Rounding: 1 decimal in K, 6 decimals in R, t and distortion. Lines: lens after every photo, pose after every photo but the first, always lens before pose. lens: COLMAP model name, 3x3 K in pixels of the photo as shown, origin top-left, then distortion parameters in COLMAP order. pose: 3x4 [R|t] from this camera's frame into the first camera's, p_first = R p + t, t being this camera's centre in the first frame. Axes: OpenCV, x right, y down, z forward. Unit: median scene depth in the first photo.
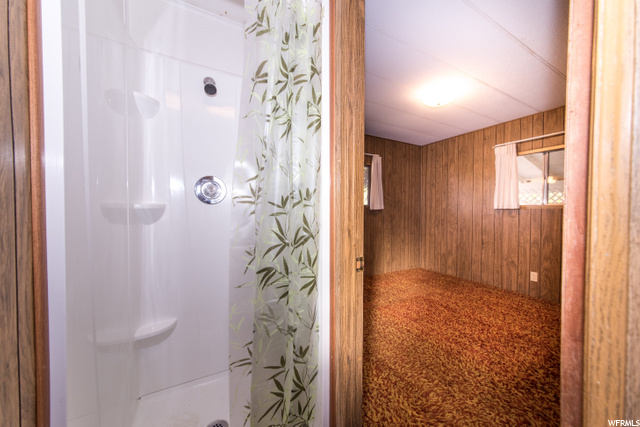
lens RADIAL K [[233.9, 0, 319.0], [0, 233.9, 214.2], [0, 0, 1]] dist [-0.013083, -0.000146]
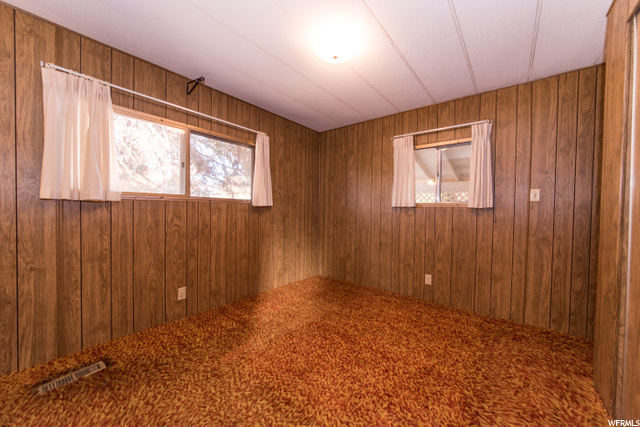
lens RADIAL K [[245.6, 0, 319.5], [0, 245.6, 212.2], [0, 0, 1]] dist [-0.002640, -0.000145]
pose [[0.924572, 0.003133, 0.380994, 0.126750], [-0.004133, 0.999990, 0.001806, -0.002406], [-0.380984, -0.003245, 0.924576, 0.219960]]
